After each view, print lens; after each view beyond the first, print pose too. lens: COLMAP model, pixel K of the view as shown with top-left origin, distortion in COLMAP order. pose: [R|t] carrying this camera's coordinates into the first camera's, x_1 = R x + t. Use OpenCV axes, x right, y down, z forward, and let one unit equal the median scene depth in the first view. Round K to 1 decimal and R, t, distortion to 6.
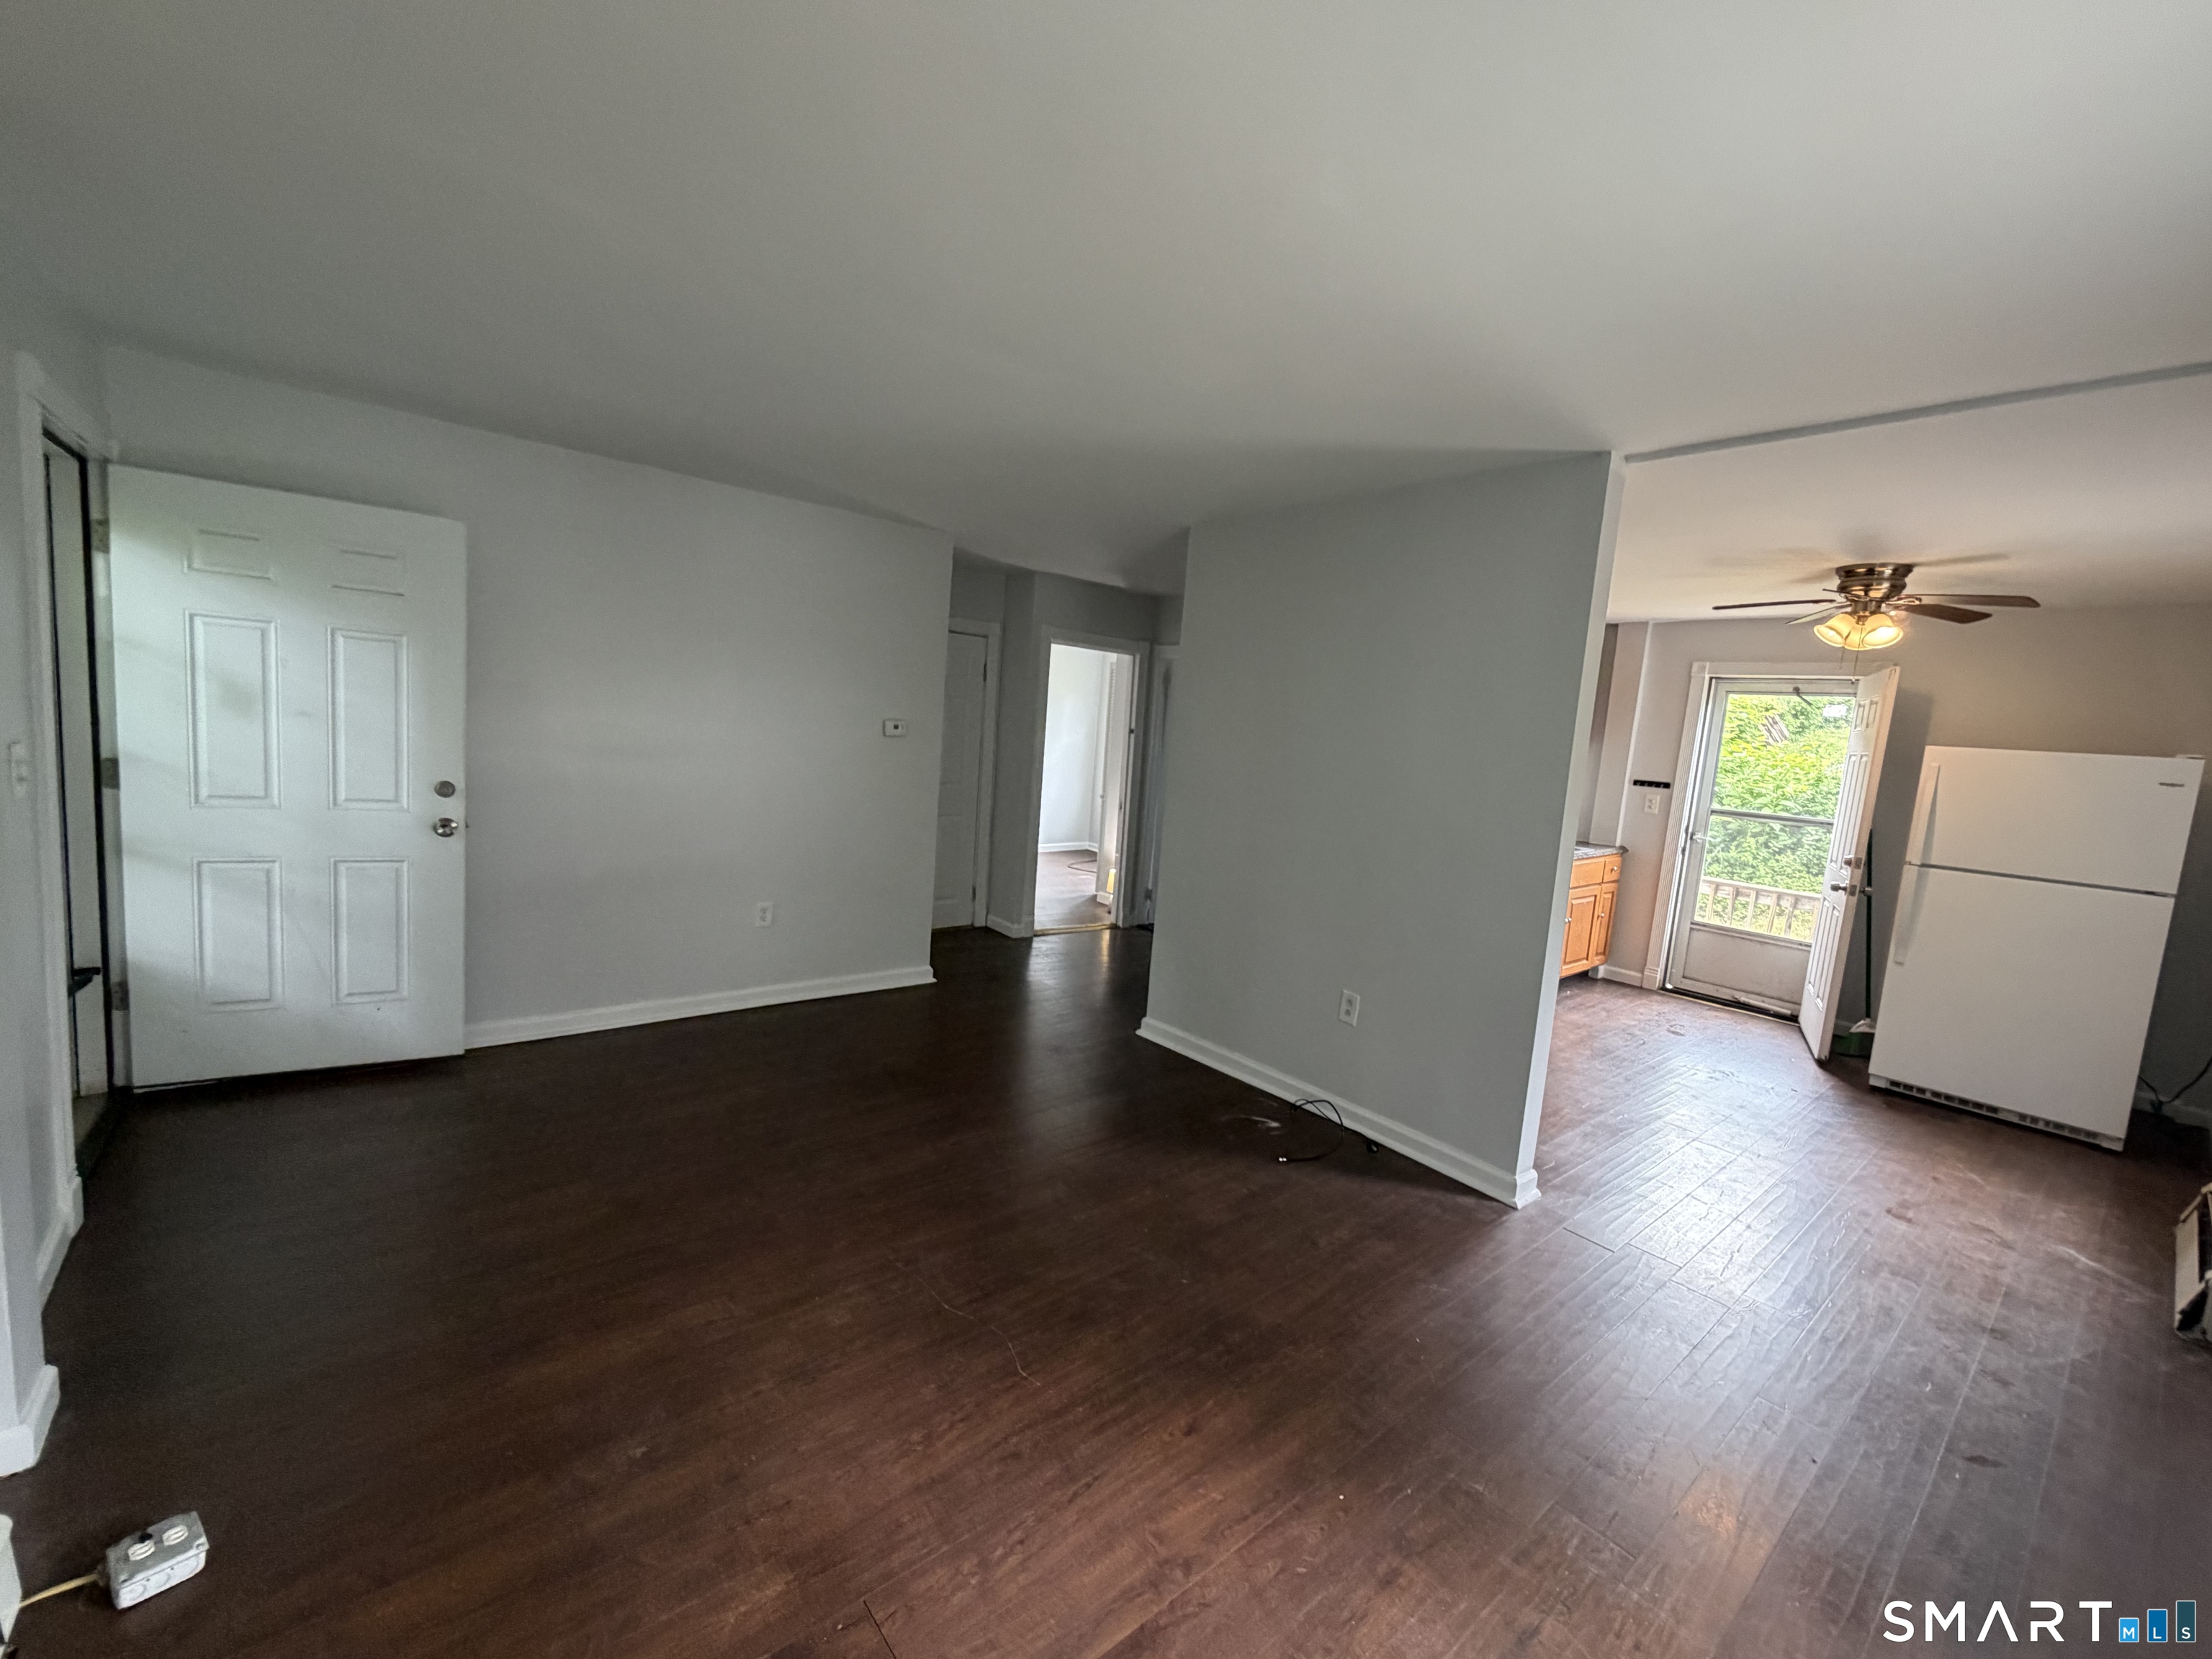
lens RADIAL K [[892.1, 0, 1108.7], [0, 892.1, 833.0], [0, 0, 1]] dist [0.002326, 0.000217]
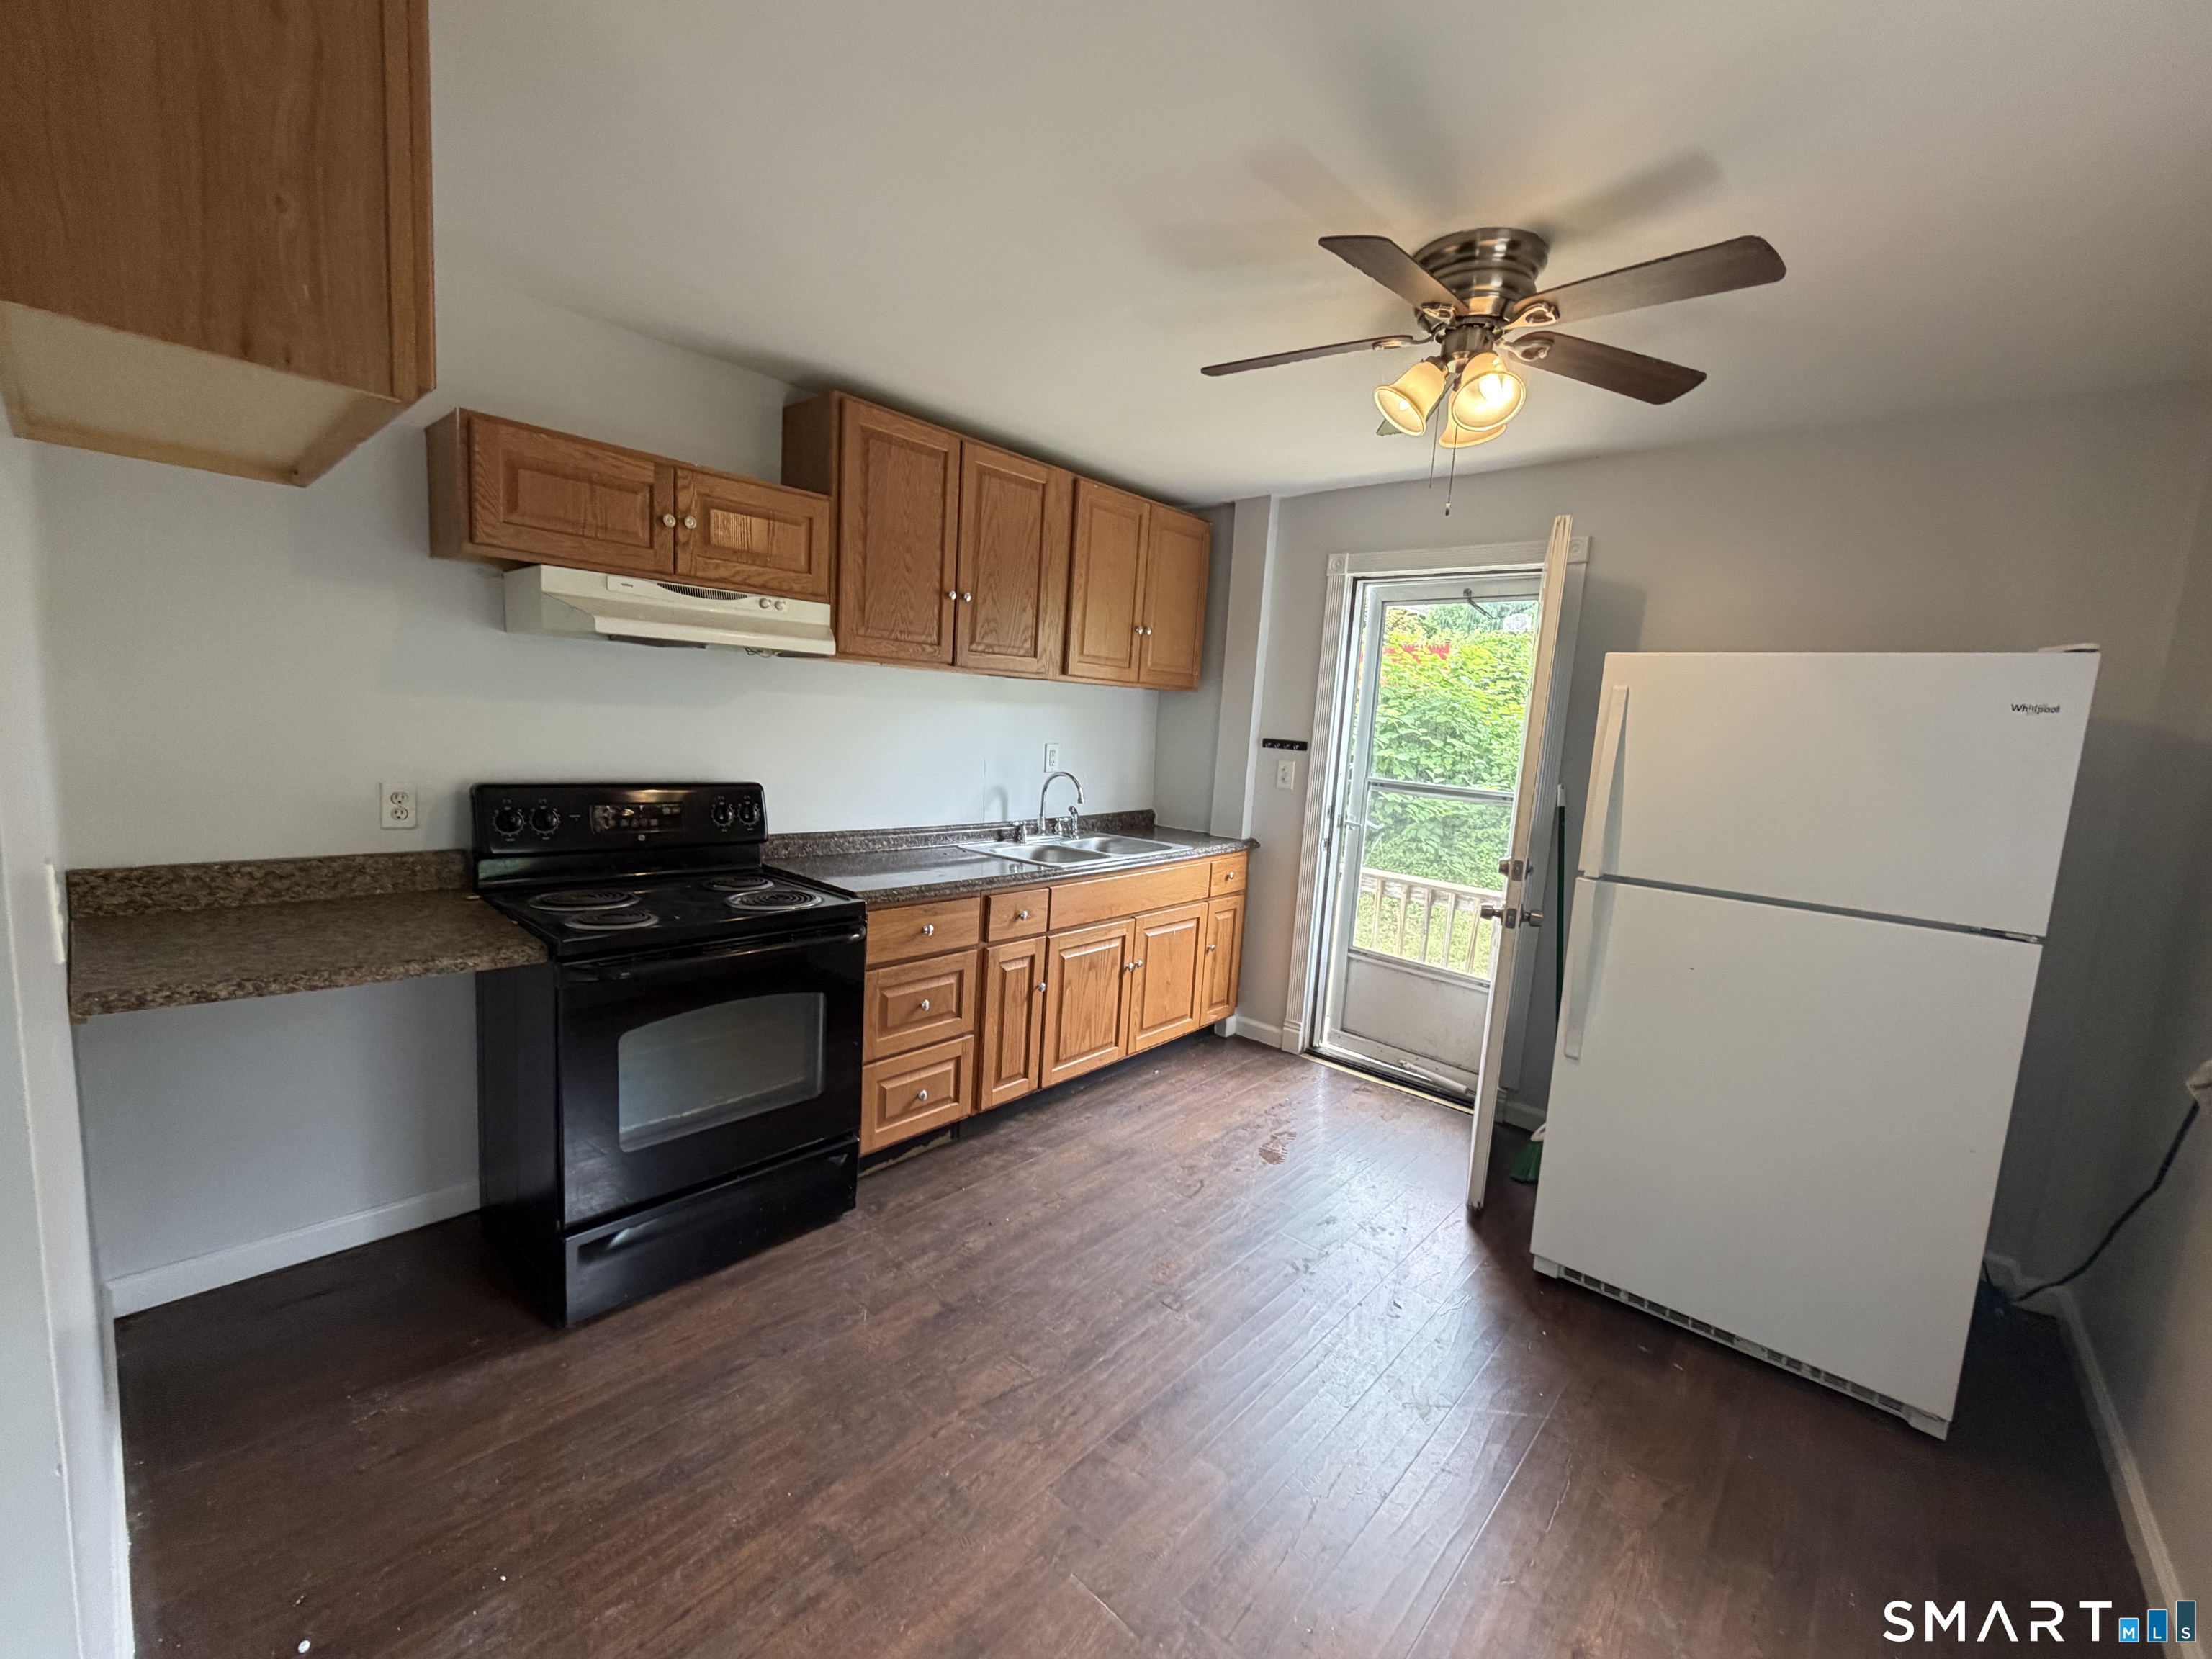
lens RADIAL K [[892.1, 0, 1108.7], [0, 892.1, 833.0], [0, 0, 1]] dist [0.002326, 0.000217]
pose [[0.989121, -0.028273, 0.144363, 0.494584], [0.025622, 0.999468, 0.020192, -0.007744], [-0.144857, -0.016273, 0.989319, 0.472150]]
